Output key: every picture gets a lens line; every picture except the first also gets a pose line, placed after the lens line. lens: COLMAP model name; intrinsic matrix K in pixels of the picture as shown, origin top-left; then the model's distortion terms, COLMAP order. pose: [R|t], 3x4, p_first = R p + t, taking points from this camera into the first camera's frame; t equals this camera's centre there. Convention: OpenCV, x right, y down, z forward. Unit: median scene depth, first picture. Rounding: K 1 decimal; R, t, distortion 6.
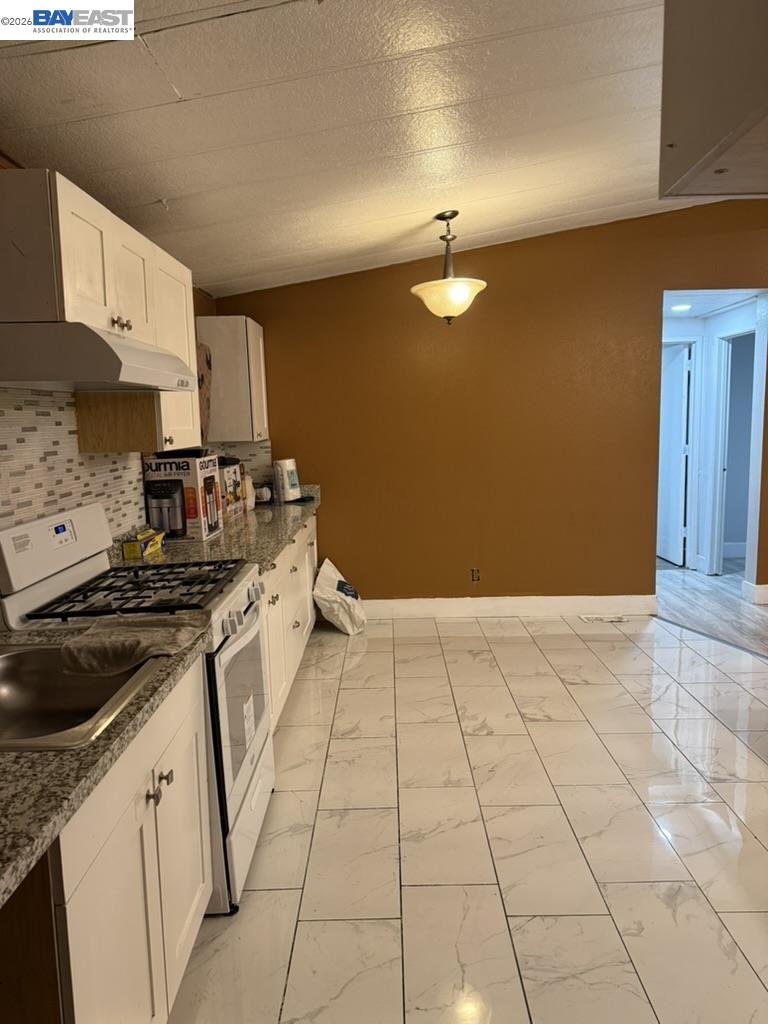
lens RADIAL K [[715.3, 0, 384.0], [0, 715.3, 512.0], [0, 0, 1]] dist [0.002920, 0.000724]
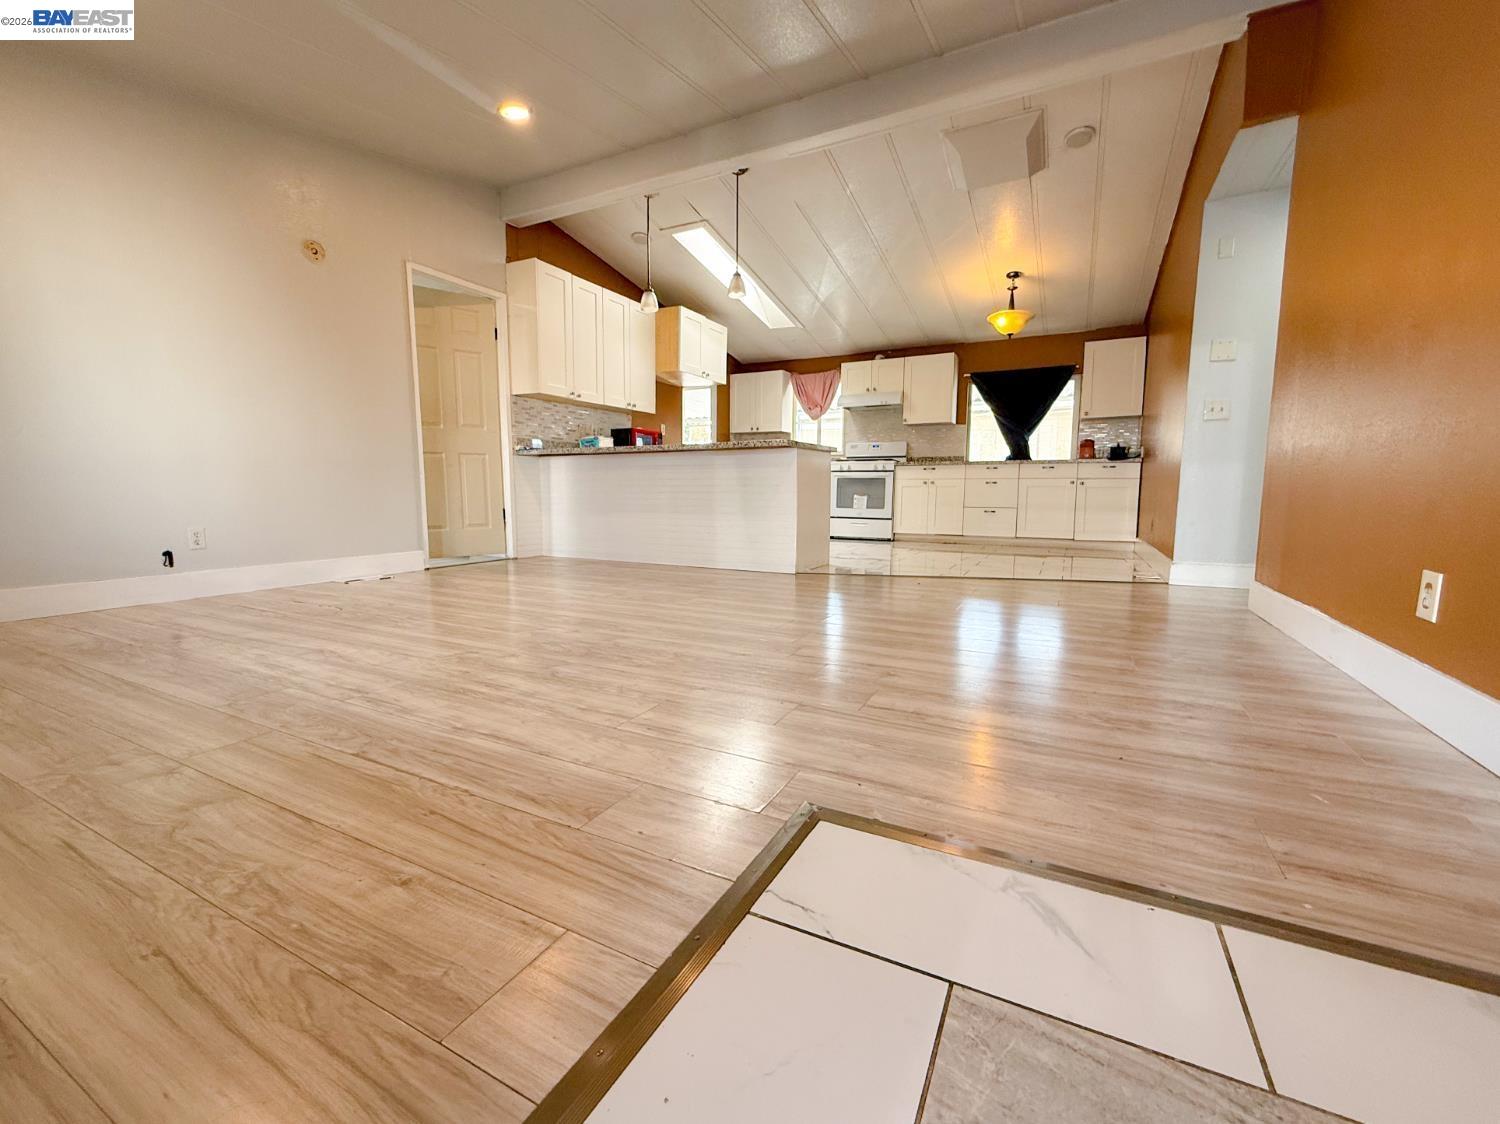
lens RADIAL K [[618.8, 0, 750.0], [0, 618.8, 562.0], [0, 0, 1]] dist [-0.001607, -0.000042]
pose [[-0.452421, 0.121192, -0.883531, 1.851132], [-0.114277, 0.974677, 0.192211, 0.043248], [0.884452, 0.187928, -0.427115, 1.270728]]
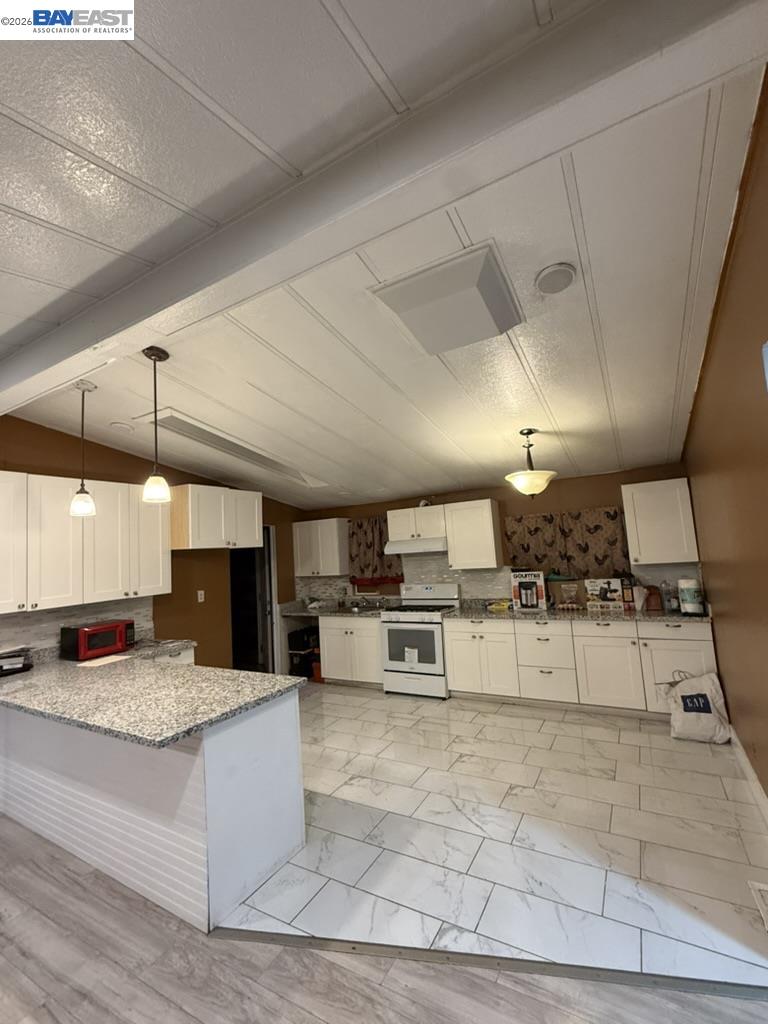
lens RADIAL K [[445.4, 0, 384.0], [0, 445.4, 512.0], [0, 0, 1]] dist [0.000921, -0.000072]
pose [[-0.486875, -0.028721, -0.872999, 1.138634], [-0.042760, 0.999045, -0.009020, -0.229348], [0.872424, 0.032938, -0.487638, 1.275195]]
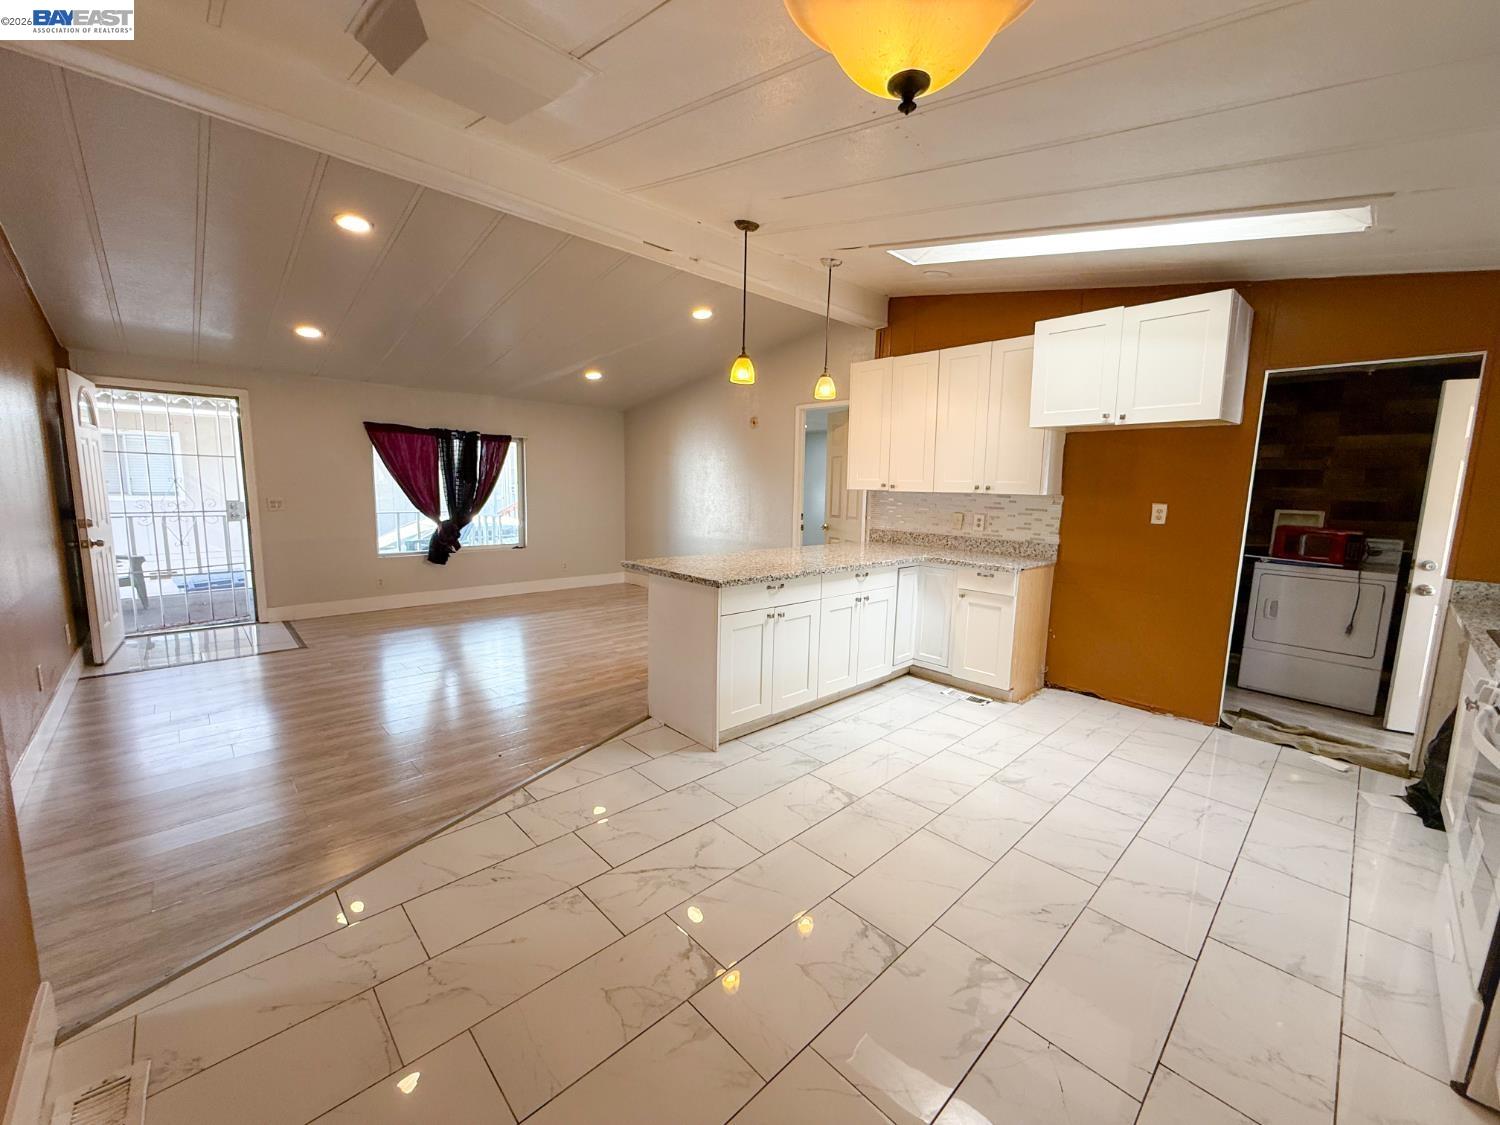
lens RADIAL K [[598.3, 0, 748.4], [0, 598.3, 559.7], [0, 0, 1]] dist [0.001289, 0.000302]
pose [[-0.694670, -0.090417, 0.713623, -0.050667], [0.085967, 0.974523, 0.207157, -0.155565], [-0.714173, 0.205254, -0.669199, 1.334110]]
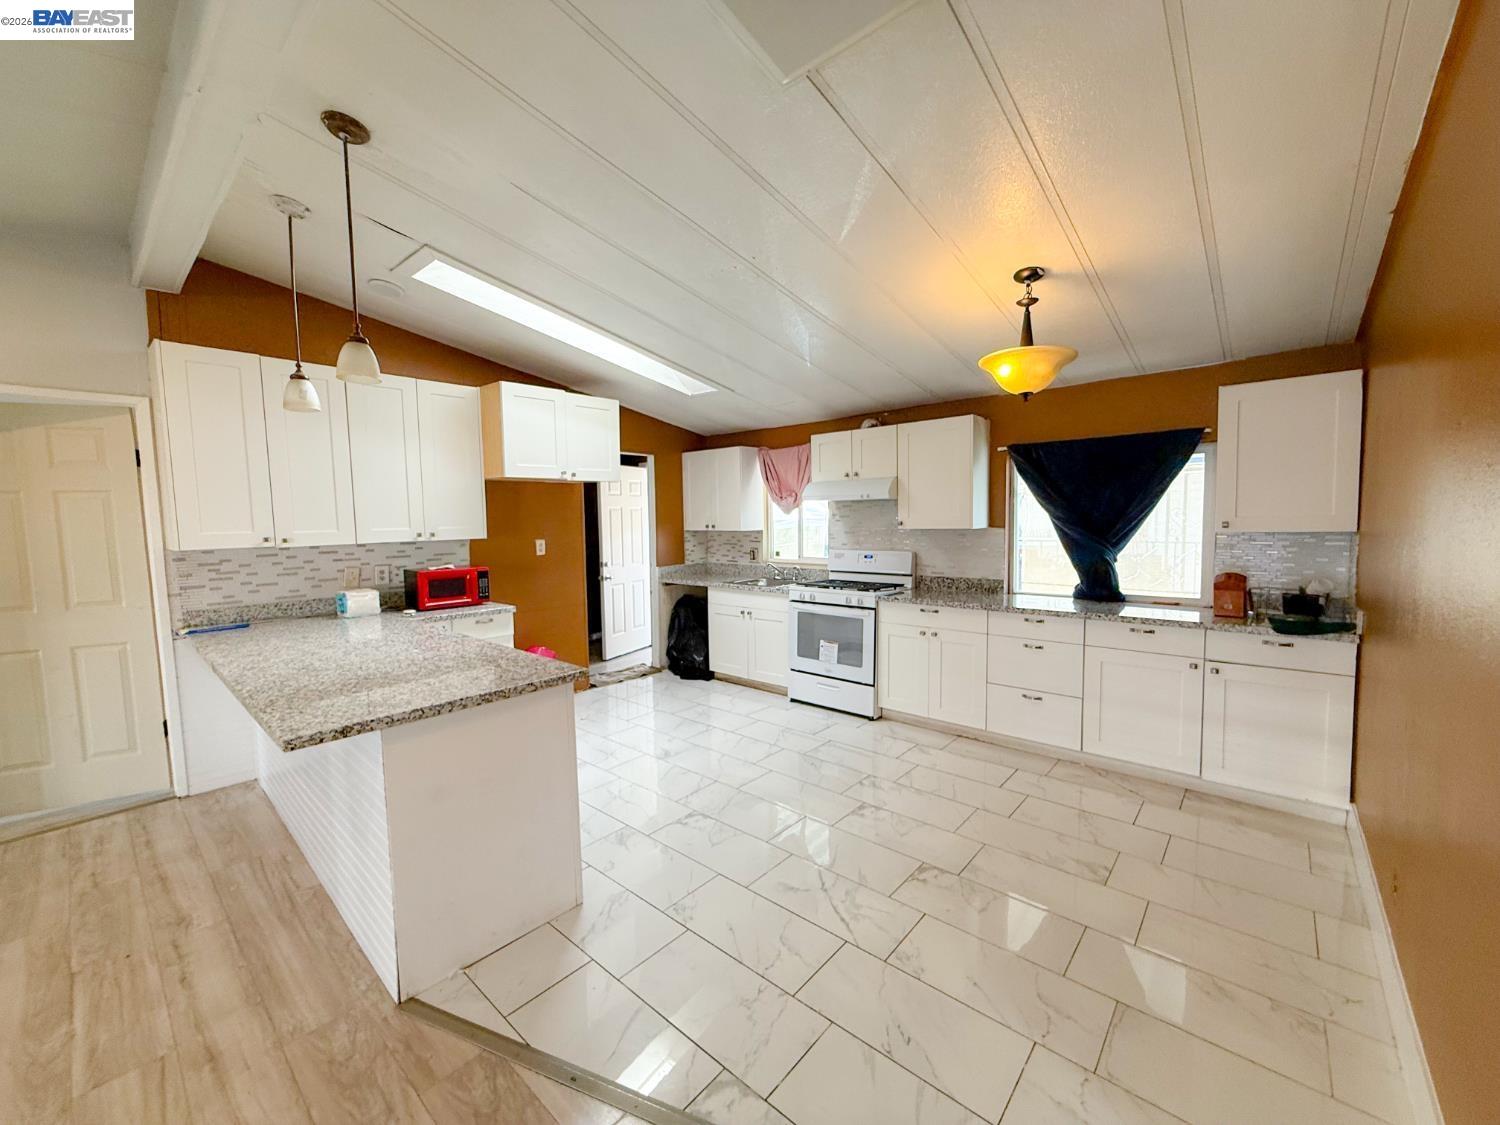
lens RADIAL K [[598.3, 0, 748.4], [0, 598.3, 559.7], [0, 0, 1]] dist [0.001289, 0.000302]
pose [[-0.653535, 0.083538, -0.752272, 0.909713], [-0.070417, 0.982870, 0.170320, -0.190990], [0.753613, 0.164283, -0.636457, 1.325895]]
